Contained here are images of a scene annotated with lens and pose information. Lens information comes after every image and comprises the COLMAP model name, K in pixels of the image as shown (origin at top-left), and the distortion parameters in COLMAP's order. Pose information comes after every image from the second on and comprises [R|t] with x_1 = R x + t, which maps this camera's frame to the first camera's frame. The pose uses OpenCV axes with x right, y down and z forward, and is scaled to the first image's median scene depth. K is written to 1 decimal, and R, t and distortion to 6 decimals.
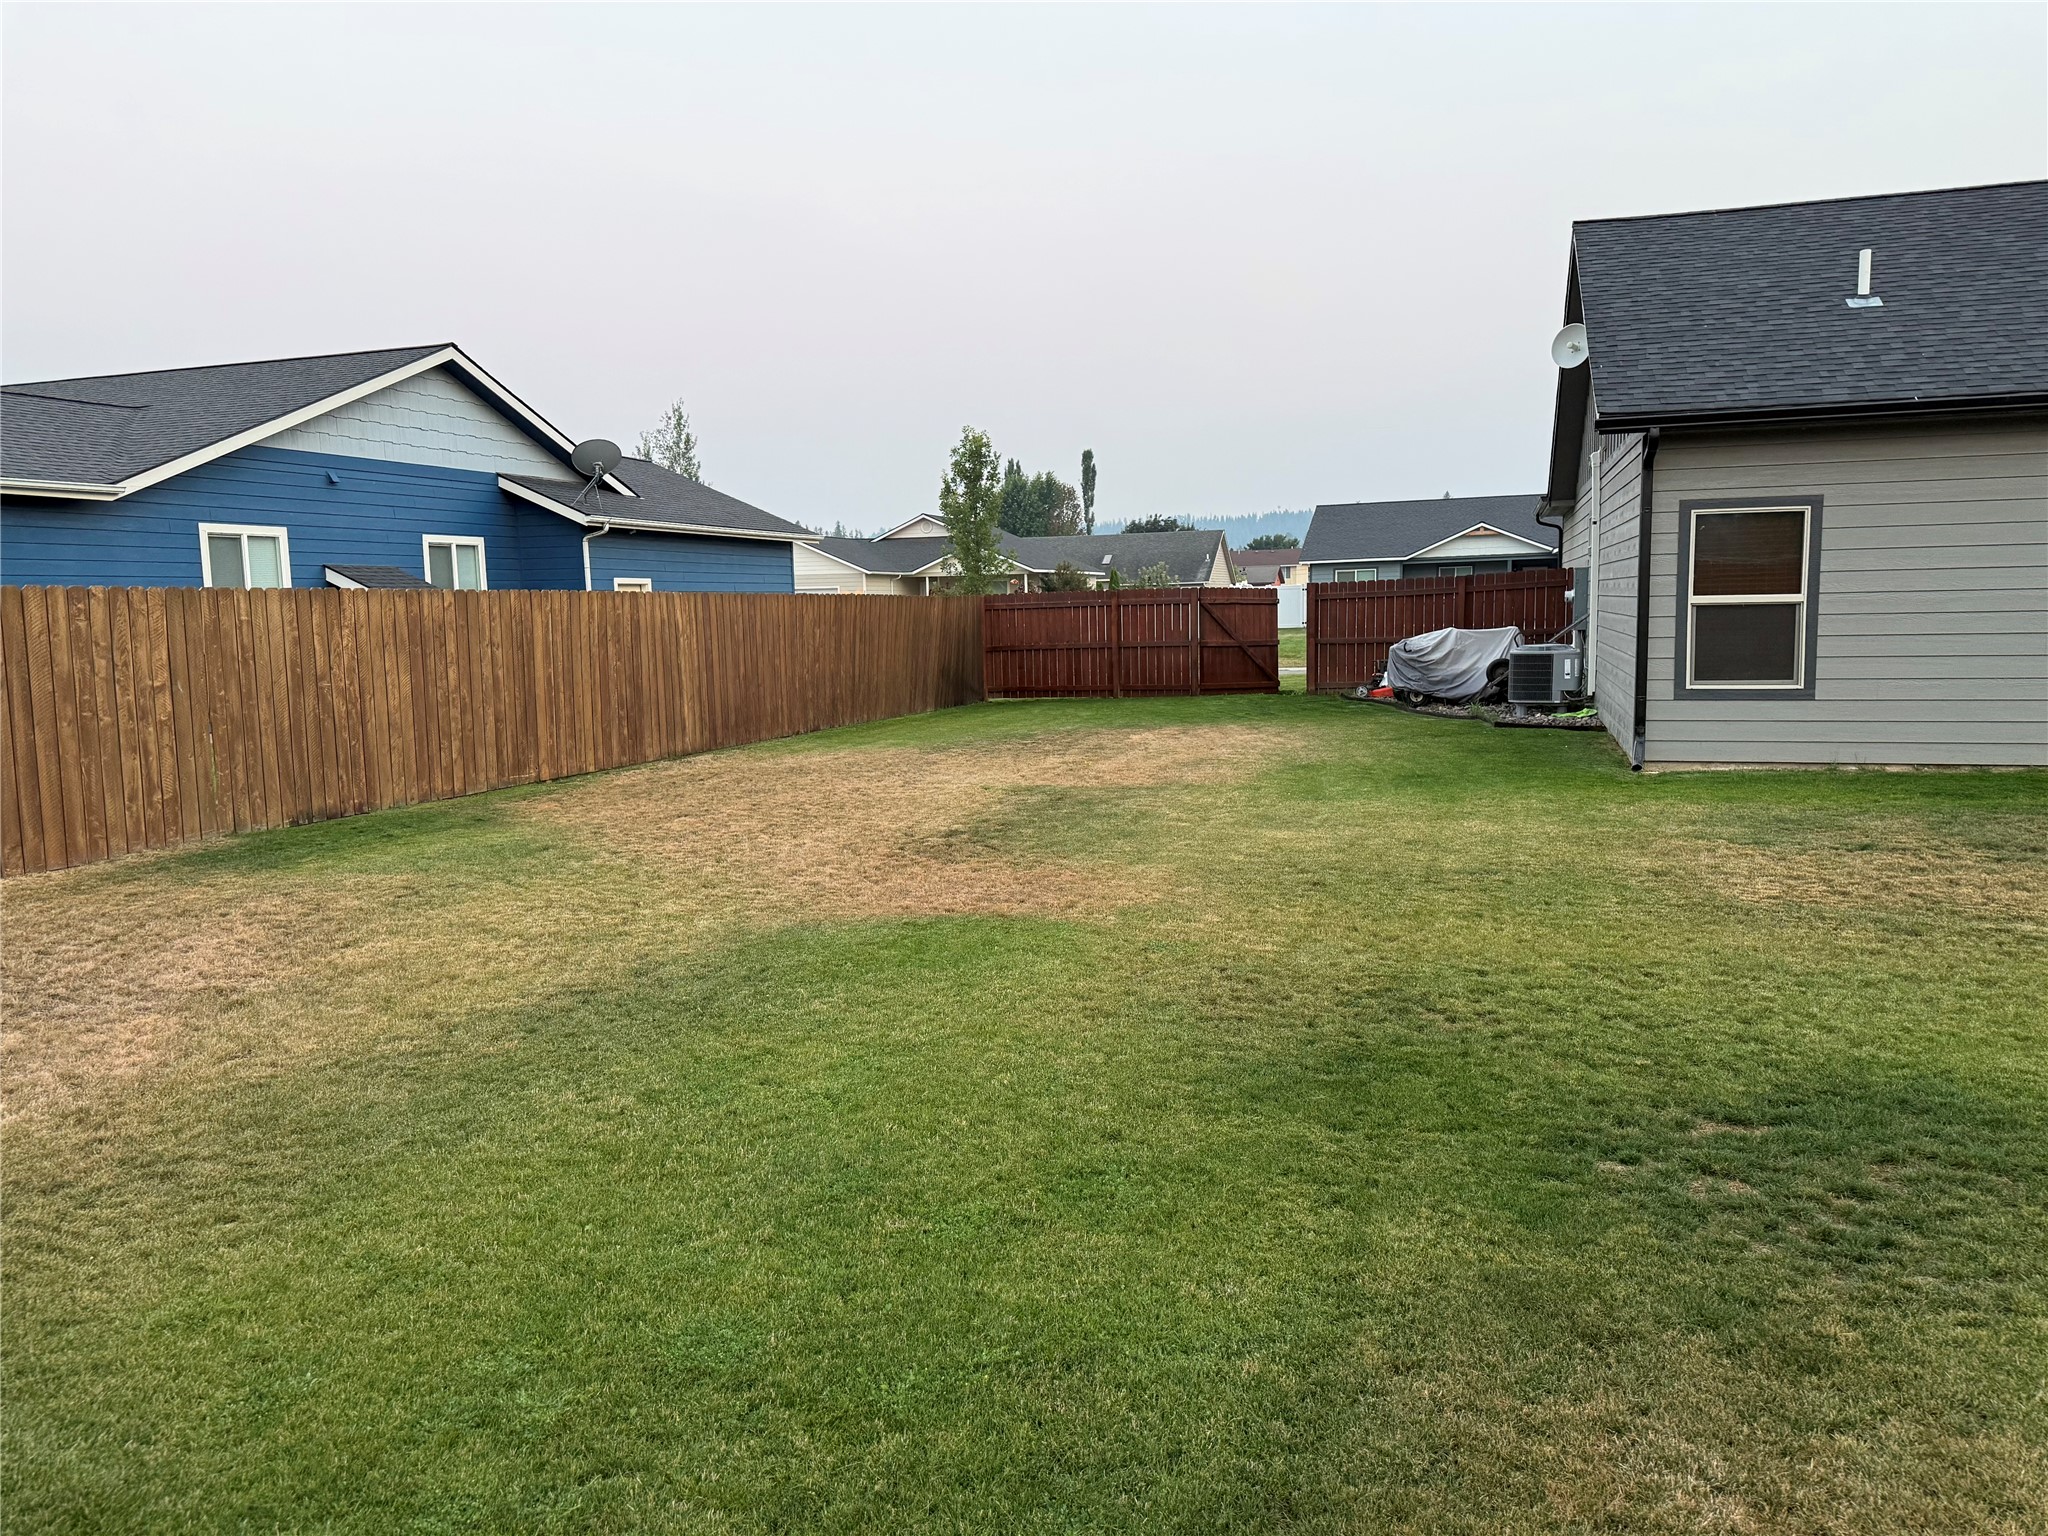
lens RADIAL K [[1424.5, 0, 1020.3], [0, 1424.5, 763.9], [0, 0, 1]] dist [-0.009240, -0.003904]
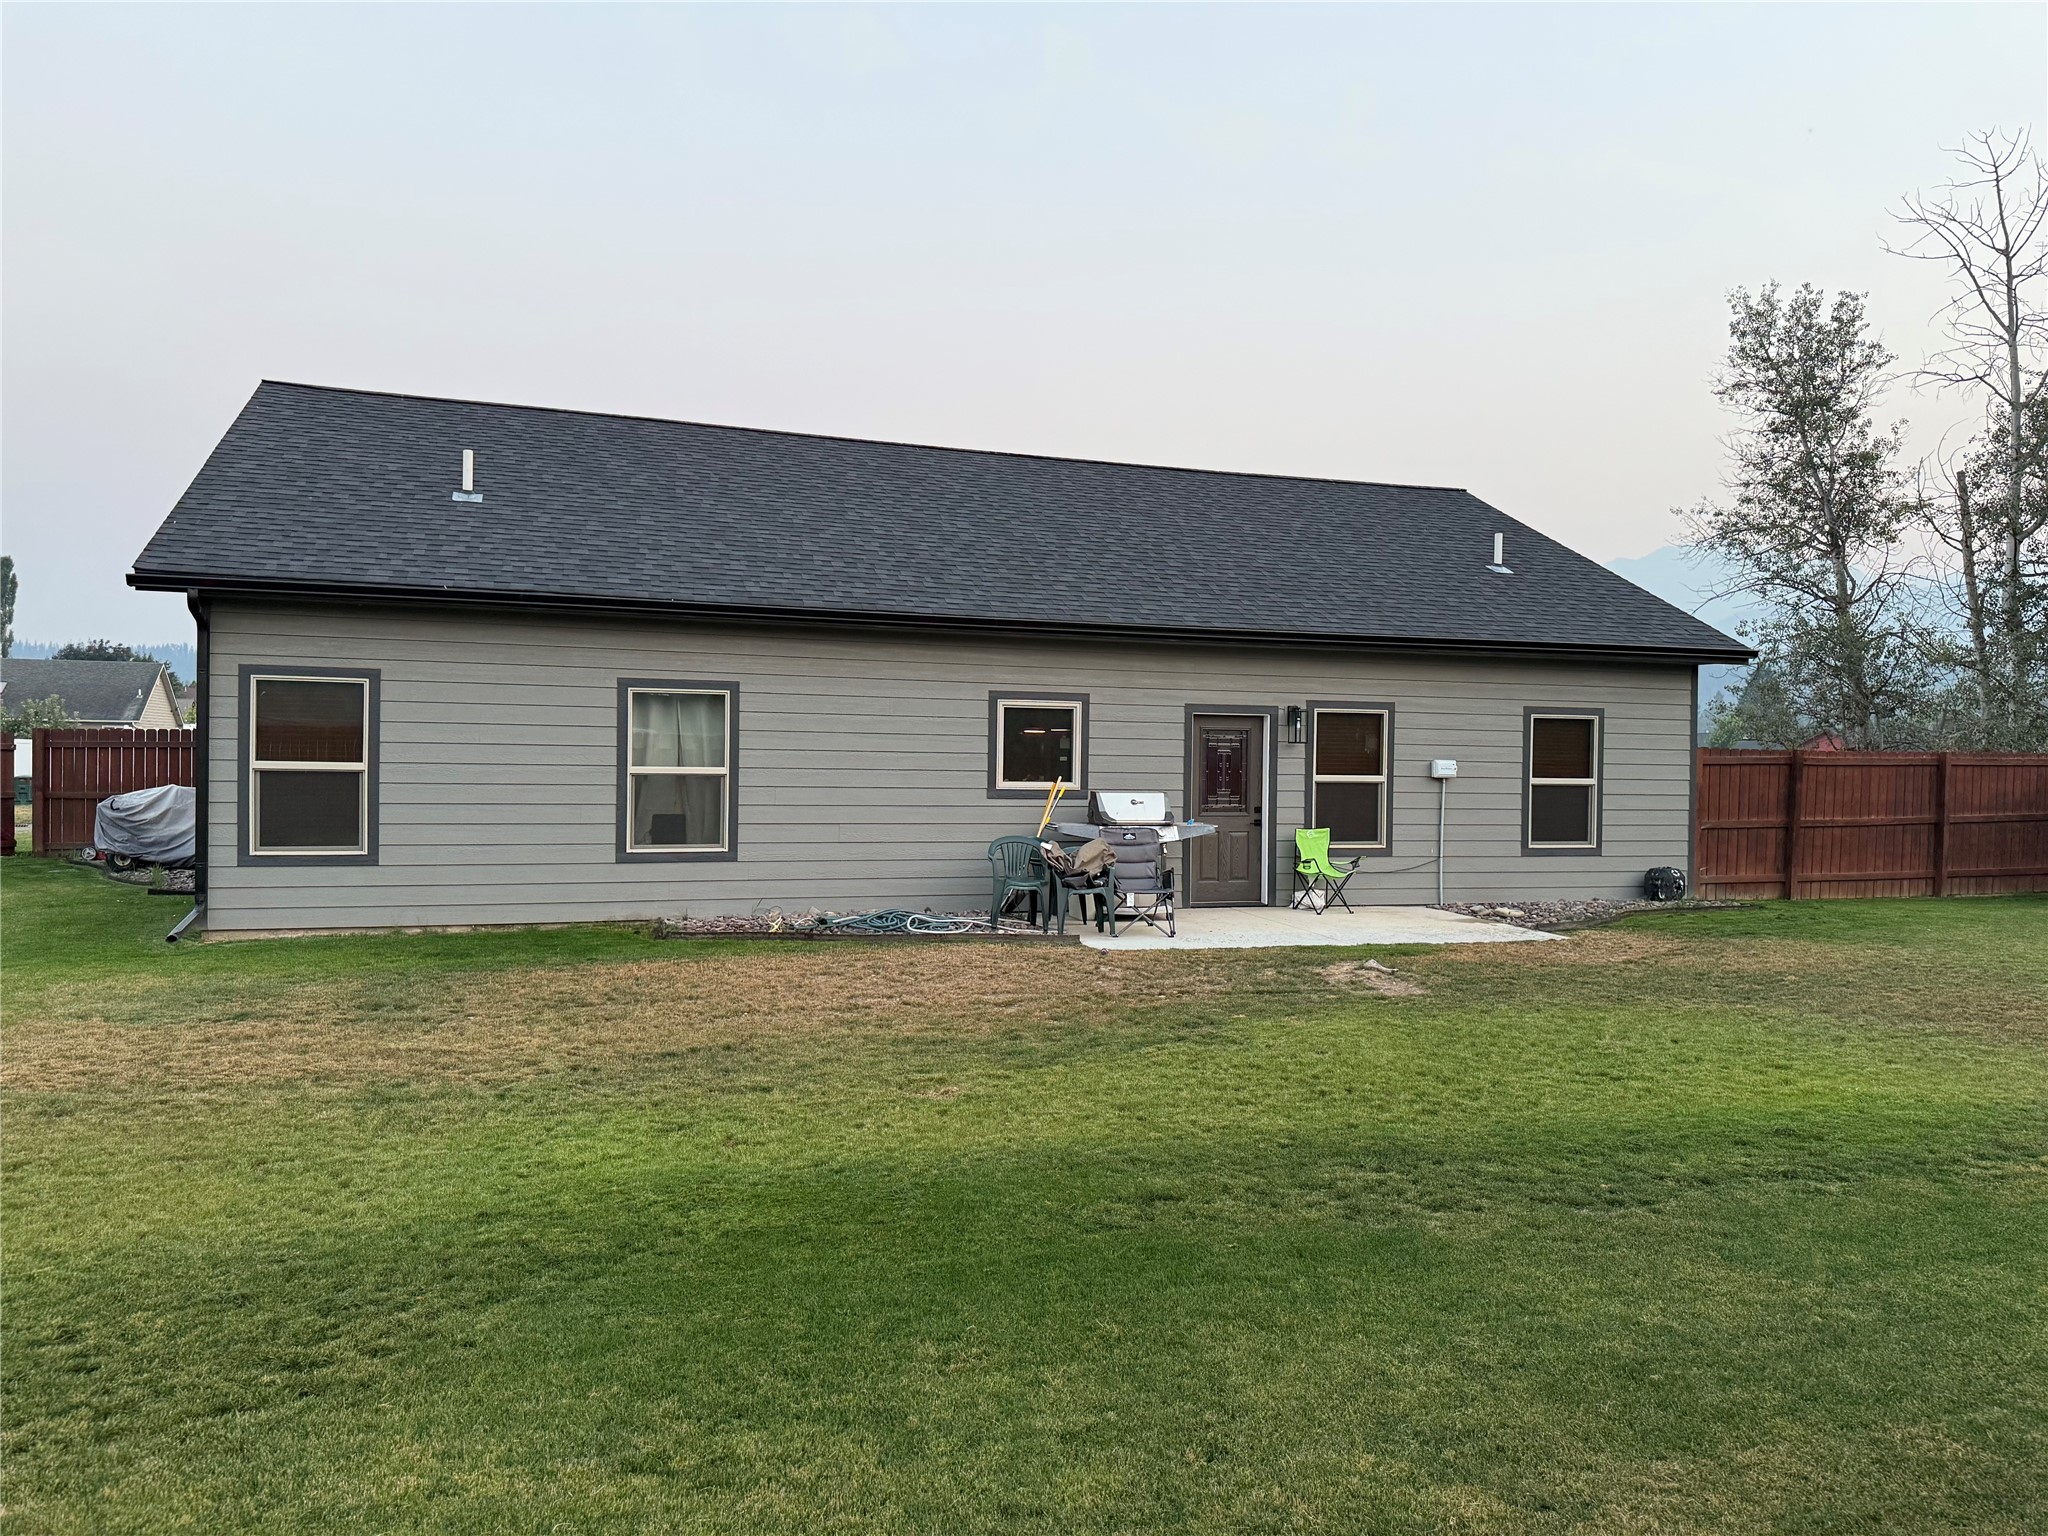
lens RADIAL K [[1424.5, 0, 1029.6], [0, 1424.5, 760.2], [0, 0, 1]] dist [-0.009240, -0.003904]
pose [[0.779655, 0.035016, 0.625229, 0.275461], [0.034649, 0.994494, -0.098903, -0.002439], [-0.625249, 0.098774, 0.774149, -0.100383]]
